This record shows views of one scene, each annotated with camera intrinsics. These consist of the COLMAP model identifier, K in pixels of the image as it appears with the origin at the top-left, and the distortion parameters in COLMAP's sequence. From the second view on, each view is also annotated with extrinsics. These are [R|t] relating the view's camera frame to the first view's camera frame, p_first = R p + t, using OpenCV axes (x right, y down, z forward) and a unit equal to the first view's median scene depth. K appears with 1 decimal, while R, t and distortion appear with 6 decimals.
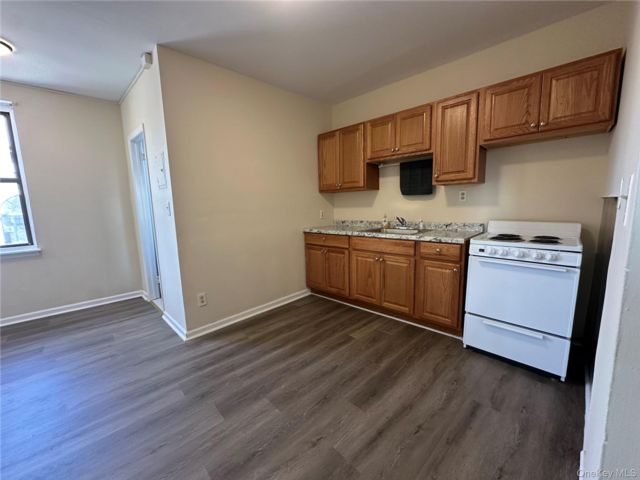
lens RADIAL K [[256.8, 0, 320.0], [0, 256.8, 240.0], [0, 0, 1]] dist [-0.000373, 0.000312]
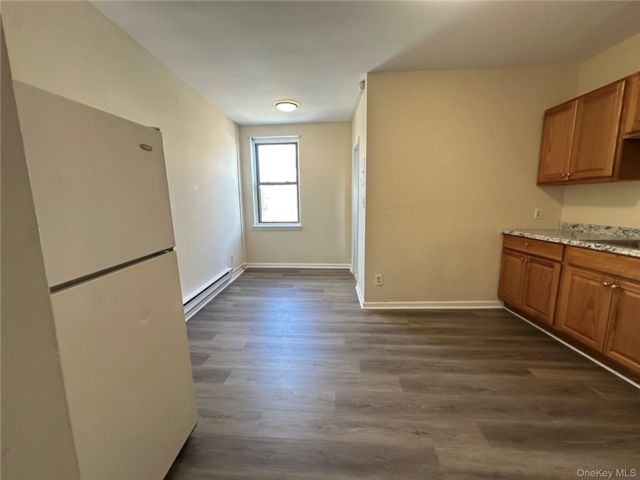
lens RADIAL K [[256.8, 0, 320.0], [0, 256.8, 240.0], [0, 0, 1]] dist [-0.000373, 0.000312]
pose [[0.675566, 0.130417, -0.725674, 0.179704], [-0.109582, 0.991061, 0.076097, -0.009945], [0.729111, 0.028112, 0.683818, -0.013593]]
